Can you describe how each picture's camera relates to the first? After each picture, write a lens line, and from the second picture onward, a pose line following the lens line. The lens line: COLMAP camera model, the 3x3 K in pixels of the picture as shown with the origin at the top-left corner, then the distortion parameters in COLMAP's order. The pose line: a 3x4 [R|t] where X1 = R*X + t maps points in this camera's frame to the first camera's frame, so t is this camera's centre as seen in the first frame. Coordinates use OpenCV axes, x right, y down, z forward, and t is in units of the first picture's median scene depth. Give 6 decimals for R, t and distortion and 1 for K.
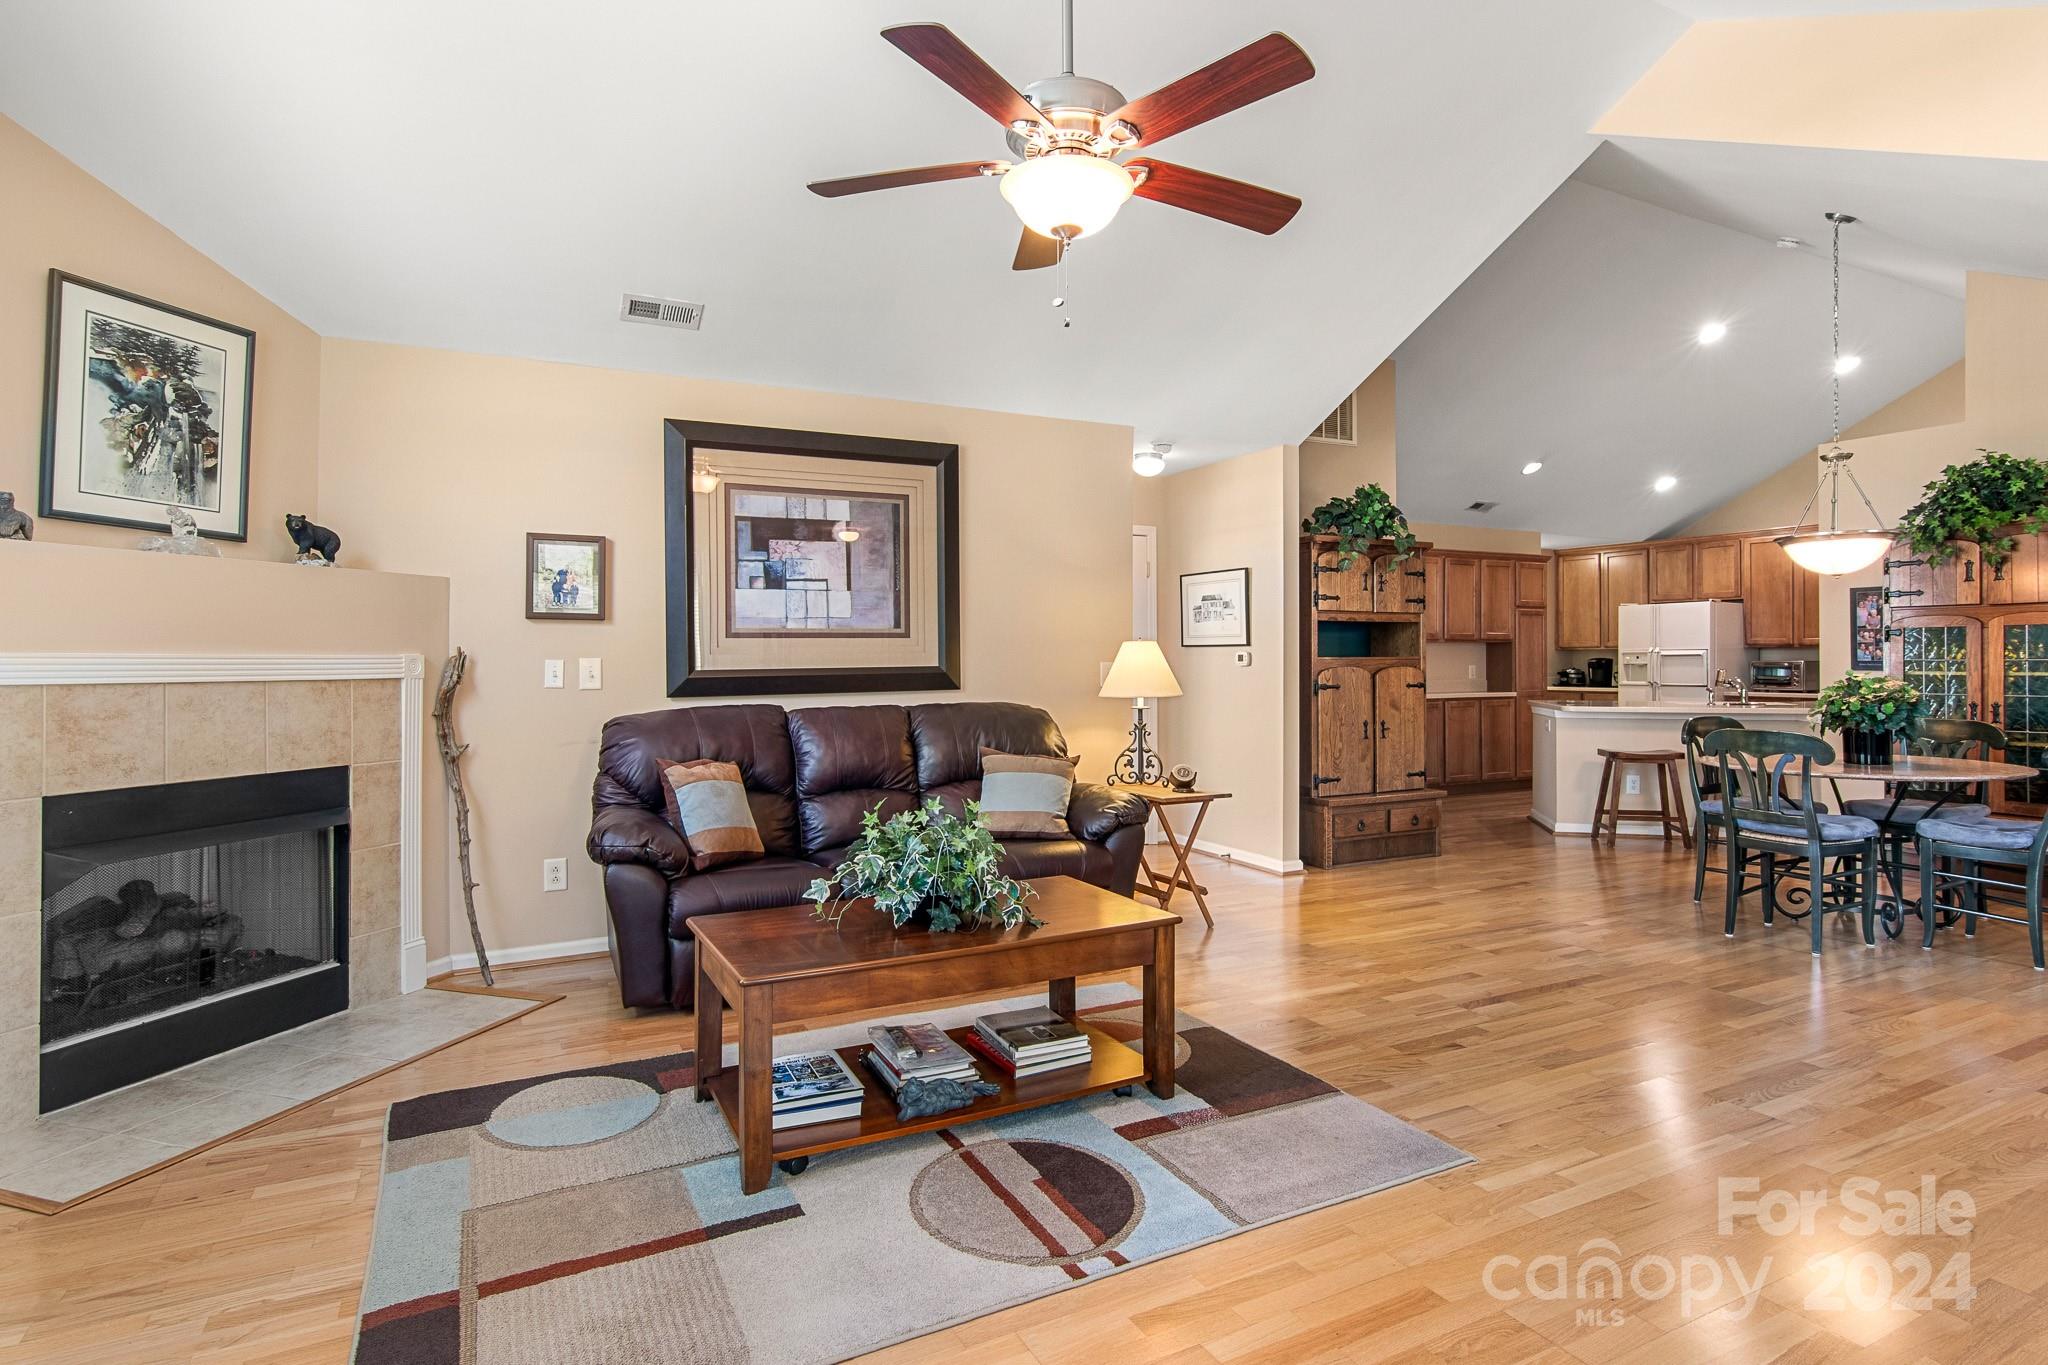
lens RADIAL K [[1058.1, 0, 1033.7], [0, 1058.1, 659.2], [0, 0, 1]] dist [0.000750, 0.000748]
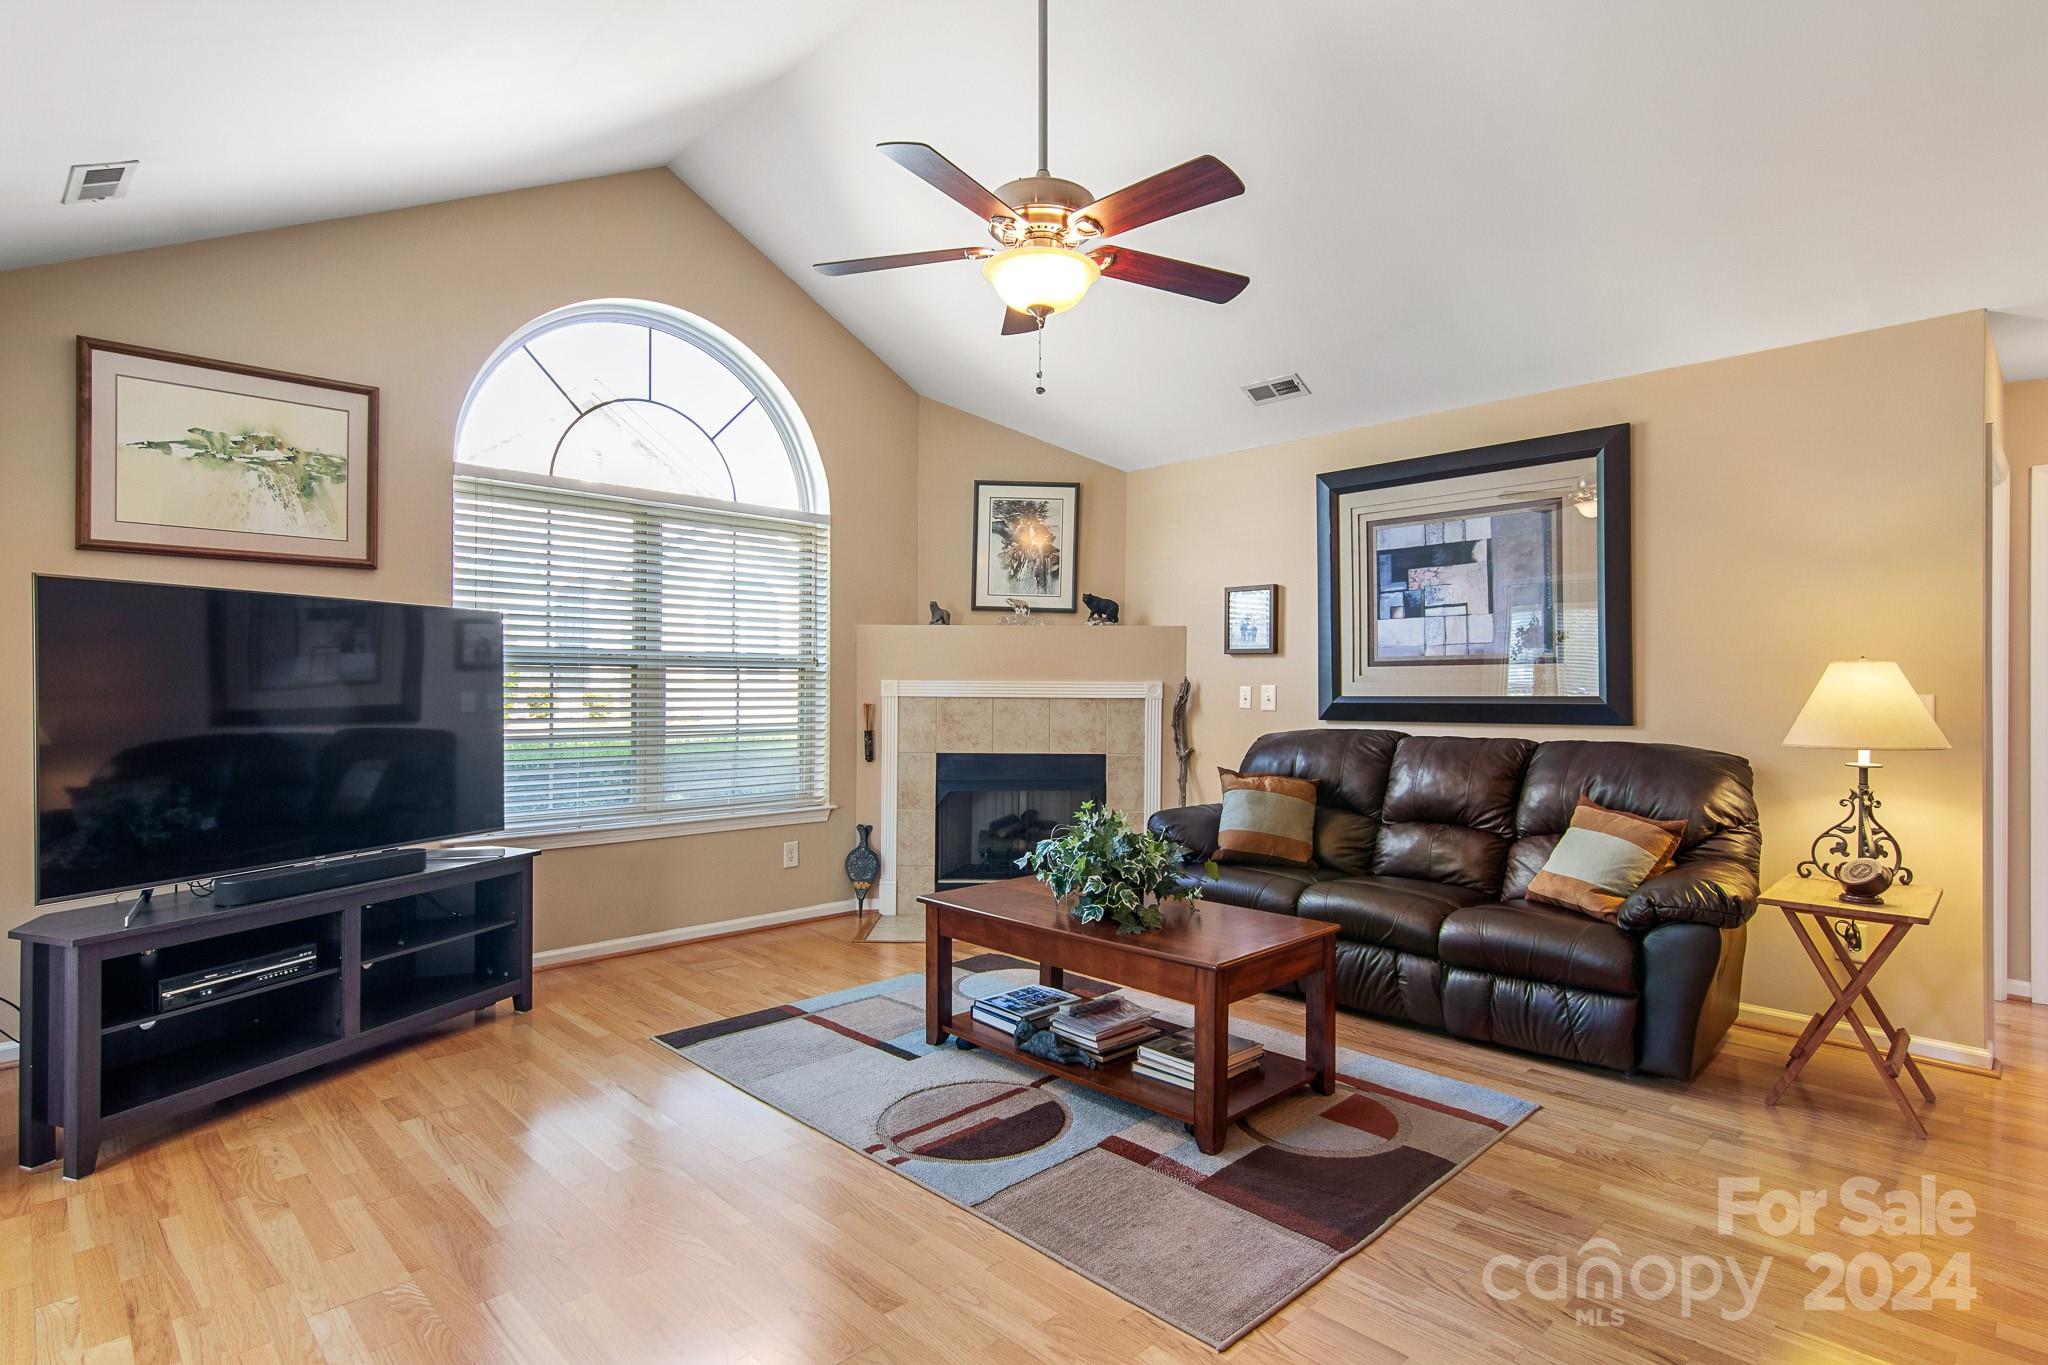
lens RADIAL K [[1036.7, 0, 1032.2], [0, 1036.7, 684.7], [0, 0, 1]] dist [-0.001465, -0.000560]
pose [[0.300221, 0.001947, -0.953868, 0.494506], [-0.005994, 0.999982, 0.000154, 0.000033], [0.953851, 0.005671, 0.300227, 0.297200]]
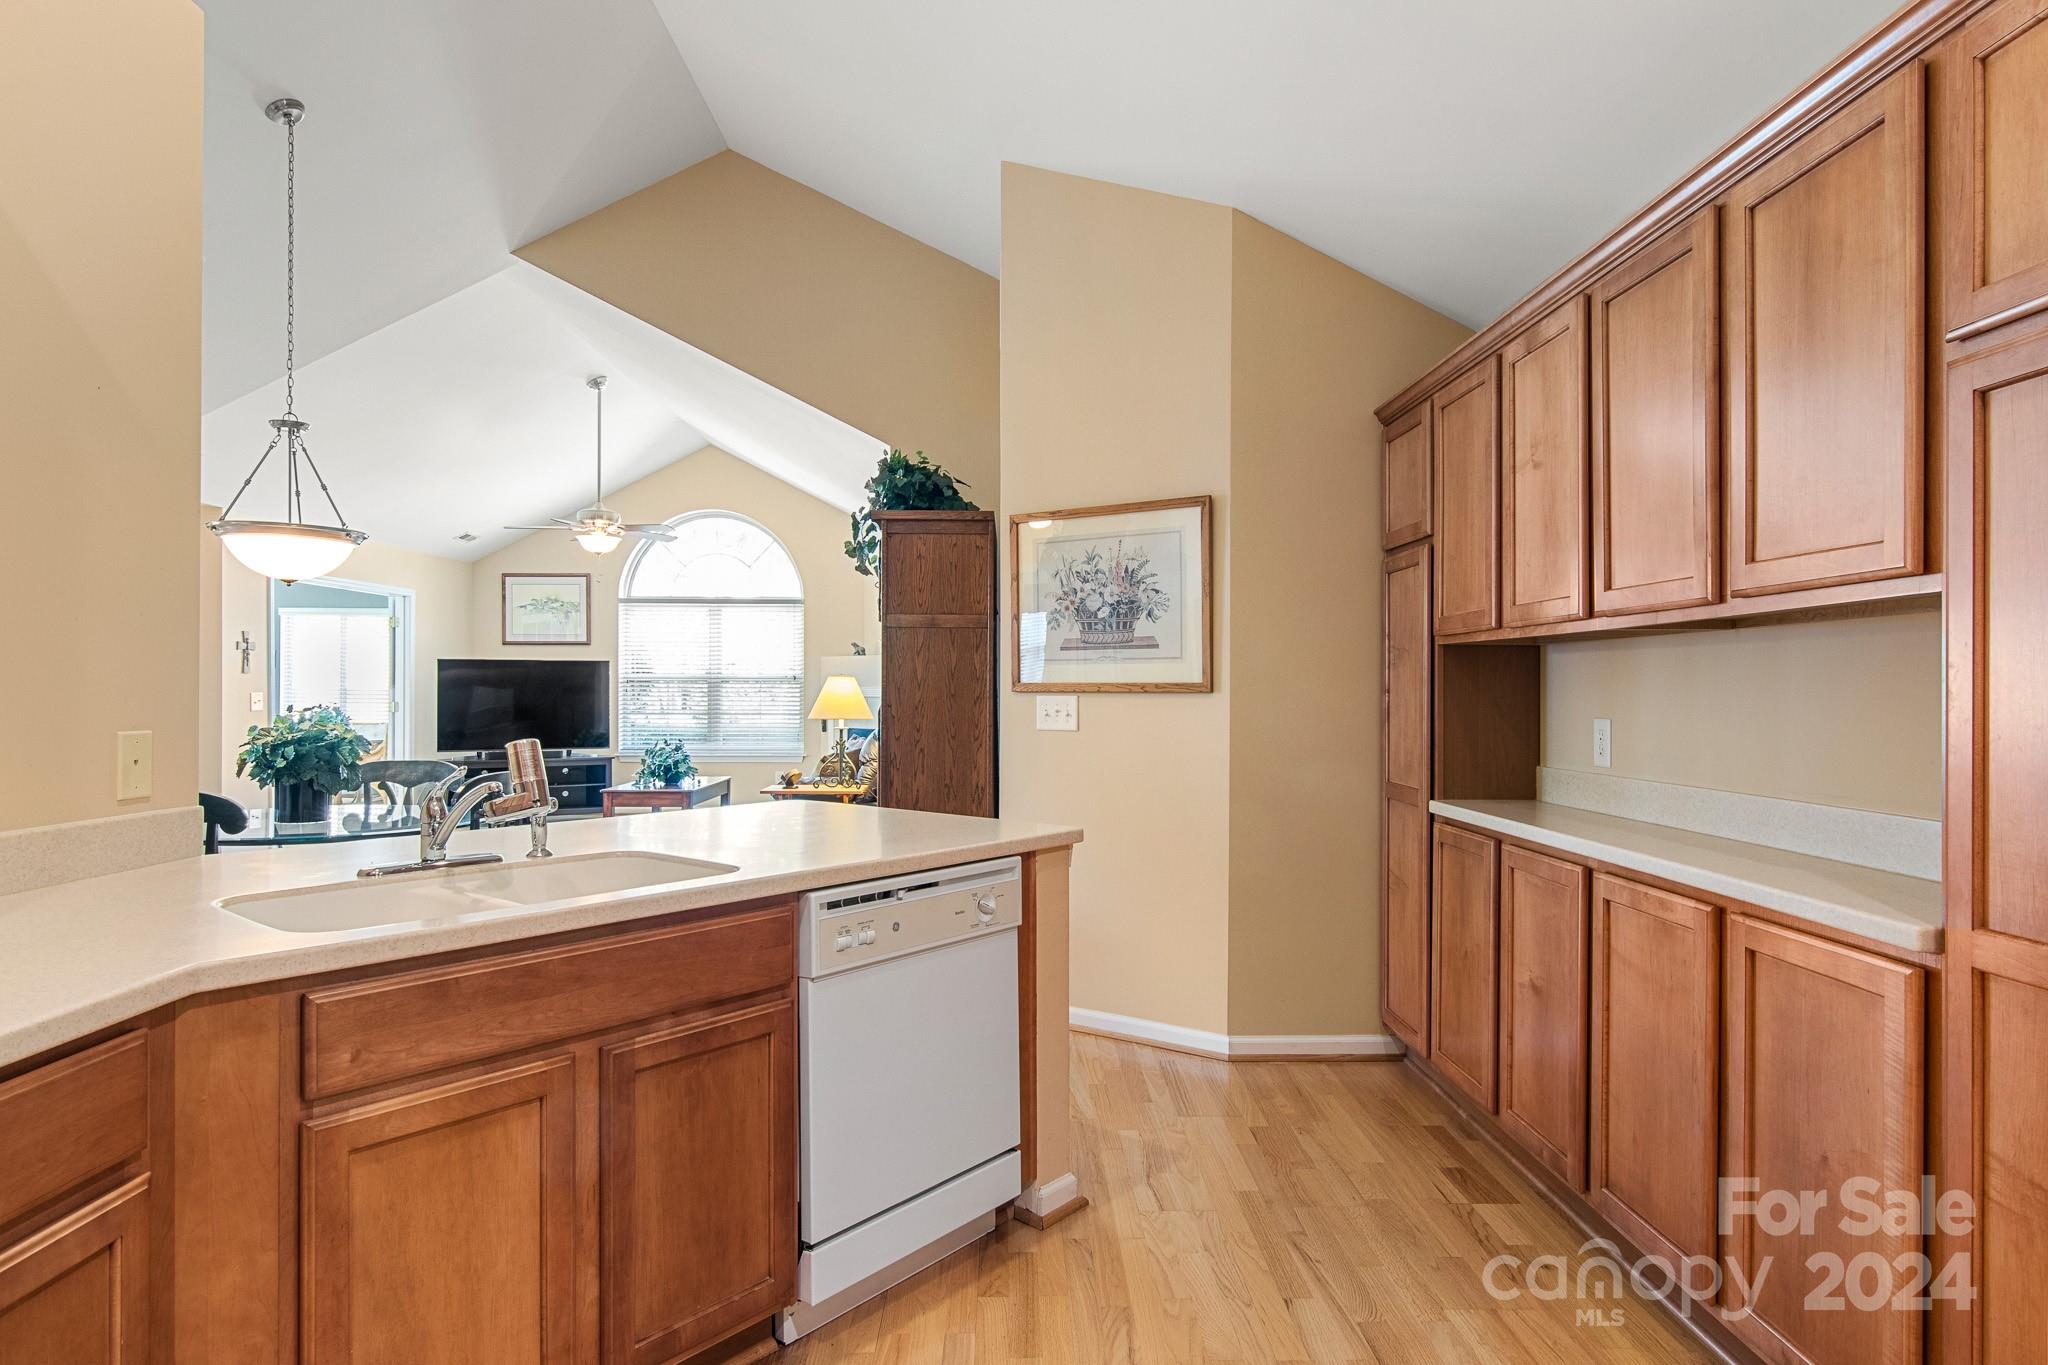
lens RADIAL K [[1139.4, 0, 1022.6], [0, 1139.4, 657.5], [0, 0, 1]] dist [0.002962, -0.000446]
pose [[-0.442915, -0.024224, -0.896236, 1.120143], [-0.002021, 0.999659, -0.026020, -0.003789], [0.896561, -0.009714, -0.442813, 1.624780]]
